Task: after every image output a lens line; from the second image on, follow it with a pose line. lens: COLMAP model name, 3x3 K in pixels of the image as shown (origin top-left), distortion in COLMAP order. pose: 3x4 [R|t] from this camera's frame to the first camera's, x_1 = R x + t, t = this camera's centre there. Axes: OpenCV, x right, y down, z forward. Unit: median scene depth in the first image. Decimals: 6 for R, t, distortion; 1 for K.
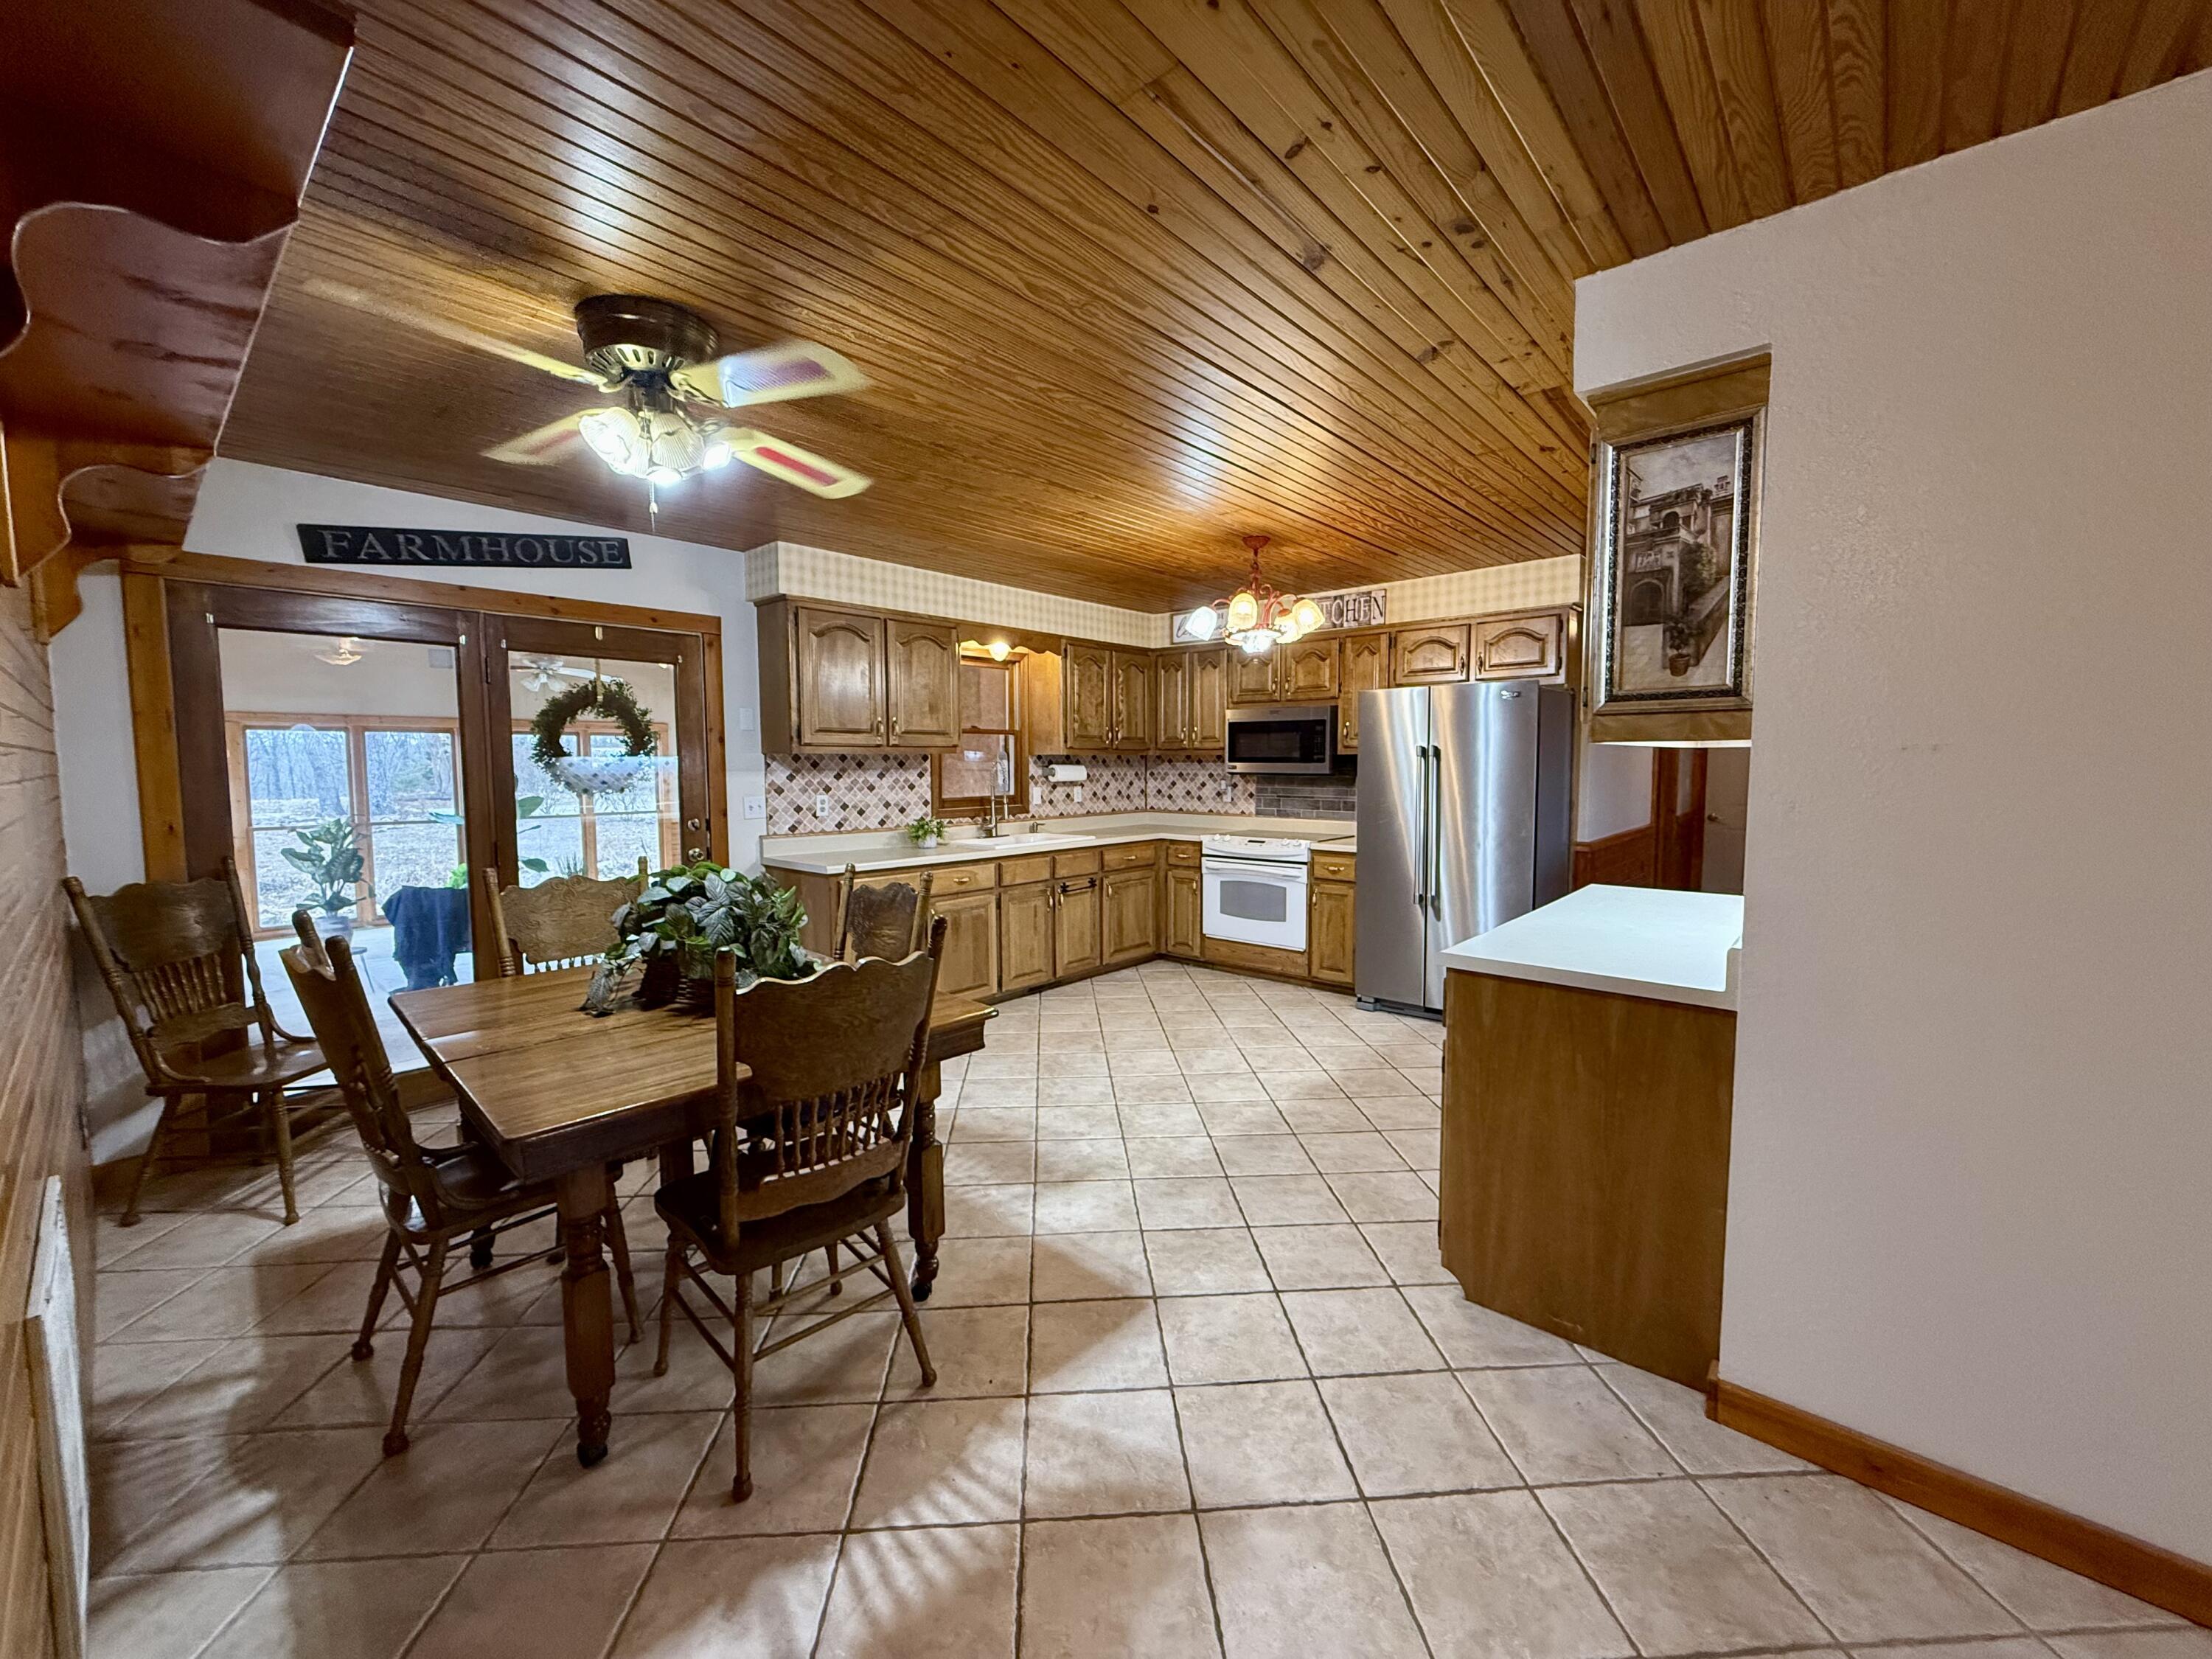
lens RADIAL K [[878.1, 0, 1103.5], [0, 878.1, 825.5], [0, 0, 1]] dist [0.001462, 0.000490]
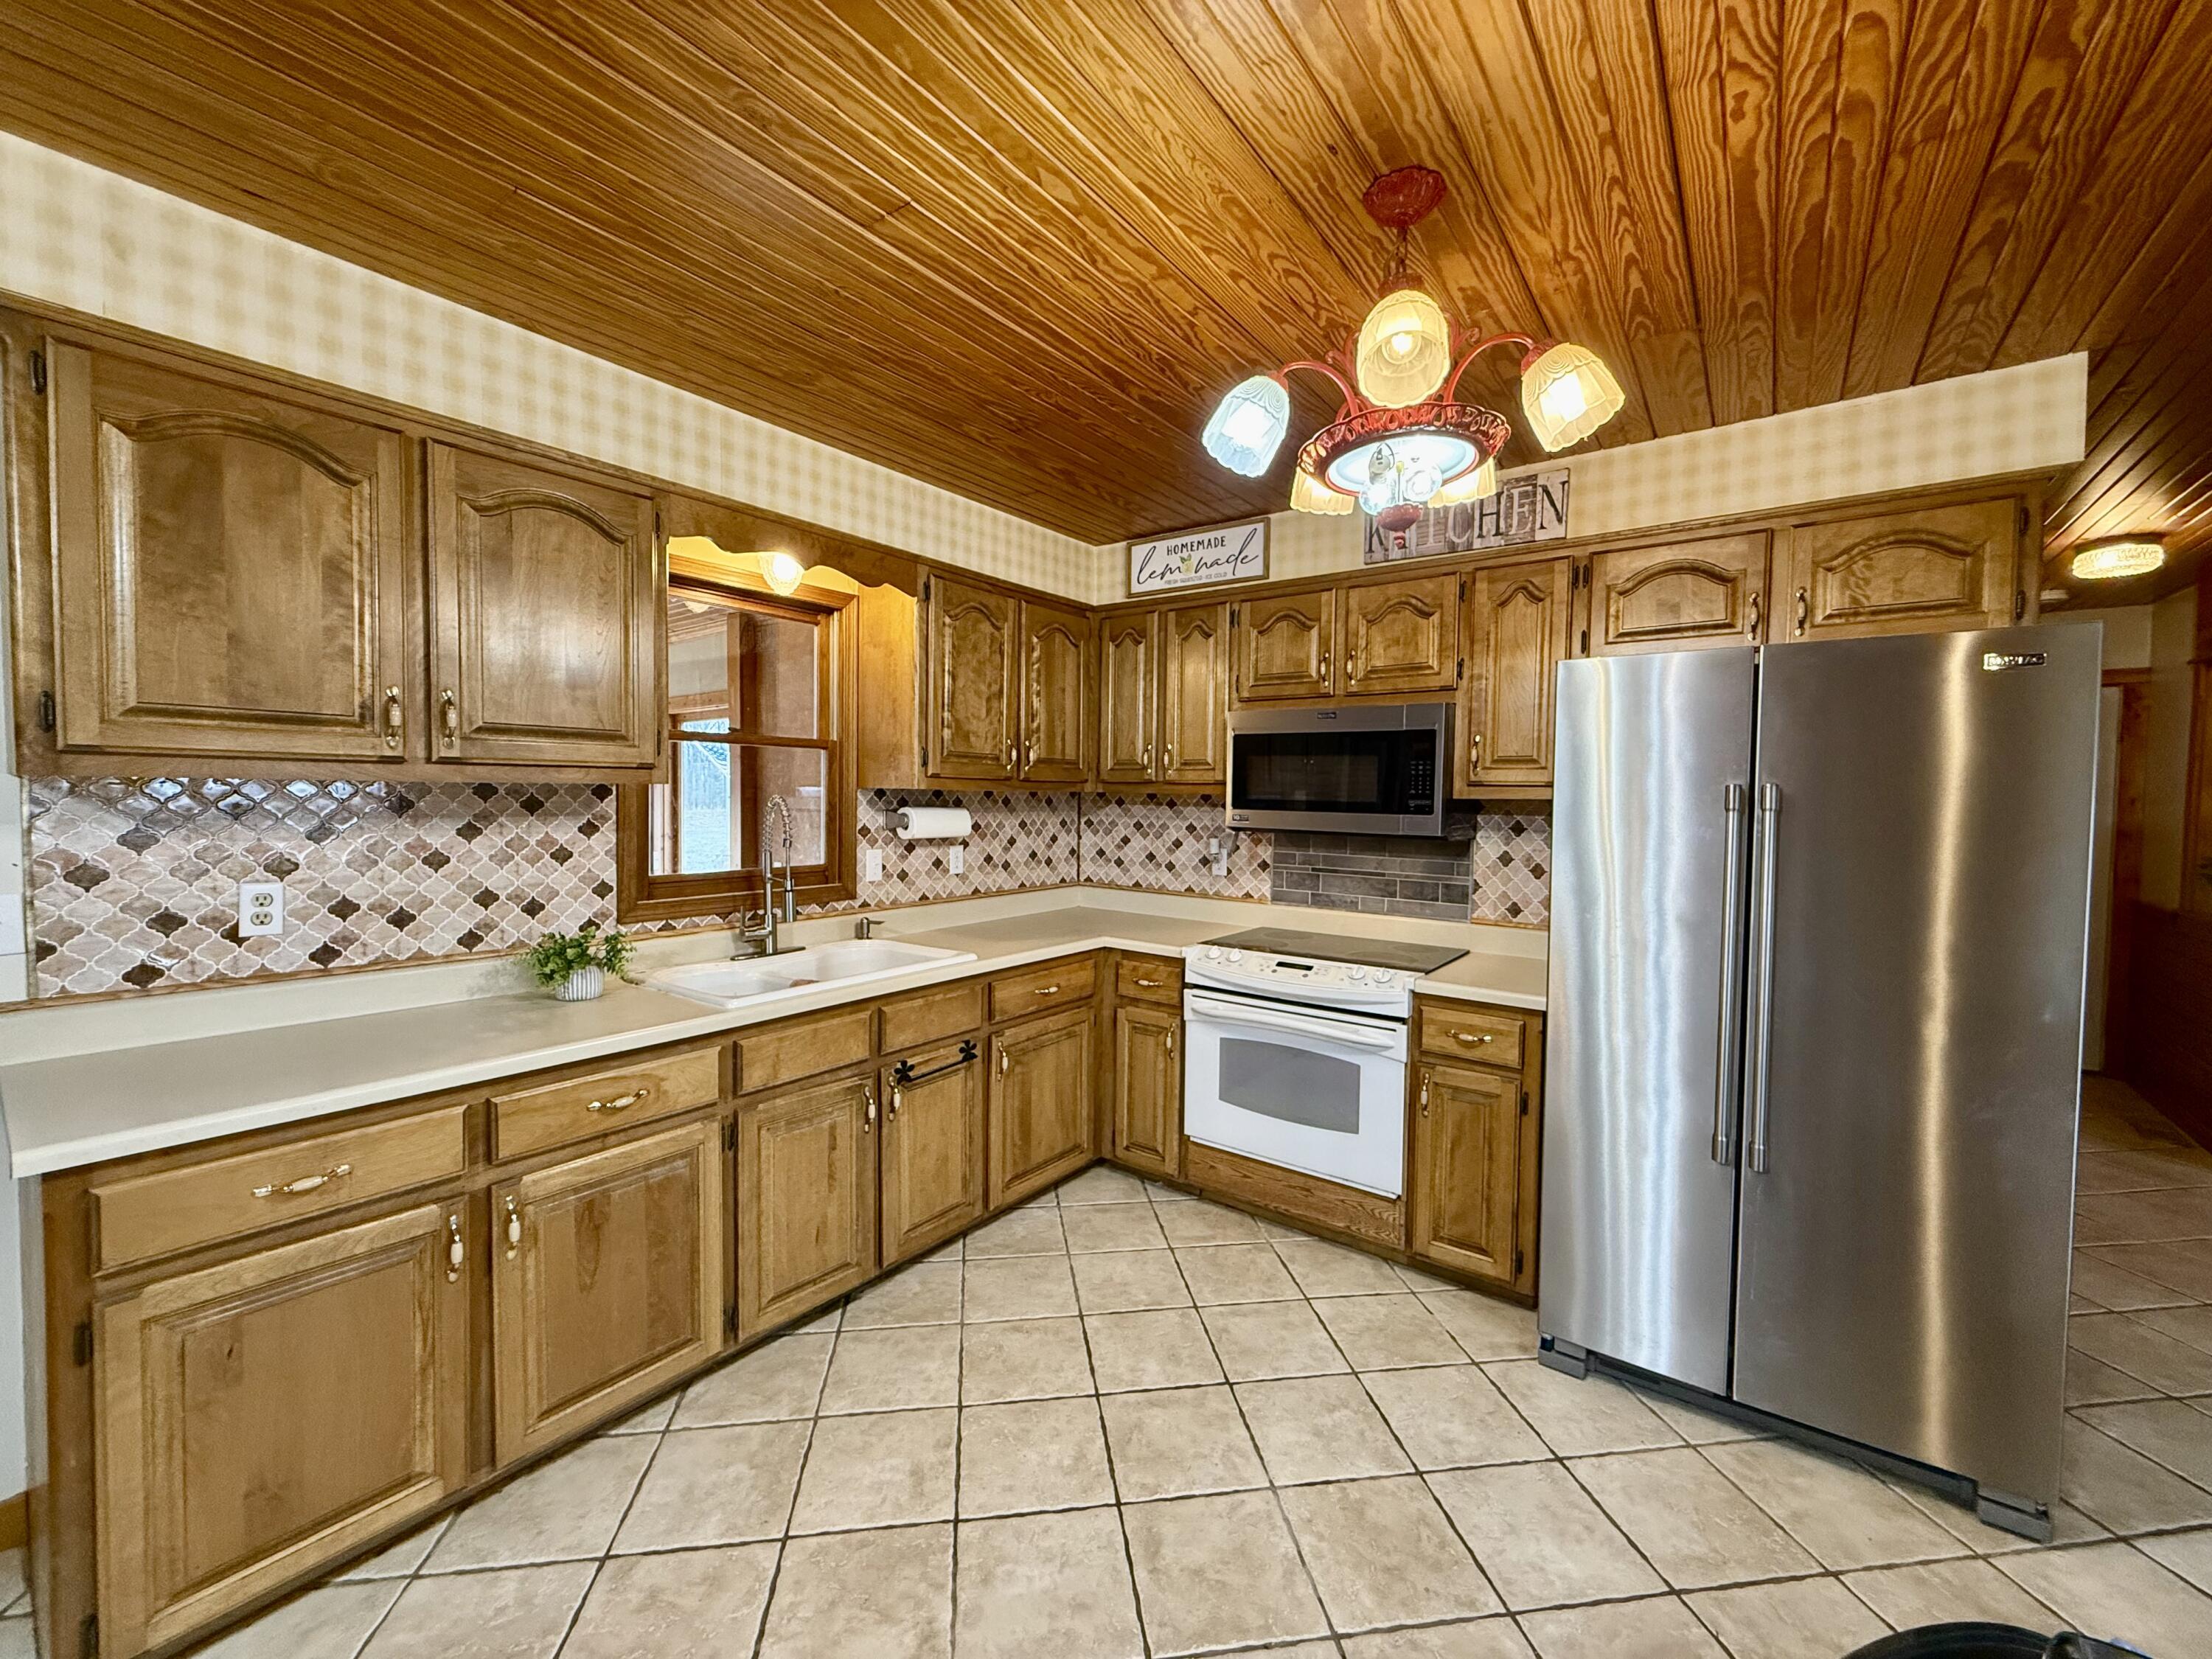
lens RADIAL K [[882.0, 0, 1102.9], [0, 882.0, 825.6], [0, 0, 1]] dist [0.001469, 0.000422]
pose [[0.996877, 0.014536, 0.077617, 0.023304], [-0.011747, 0.999273, -0.036265, -0.045532], [-0.078088, 0.035240, 0.996323, 0.519072]]
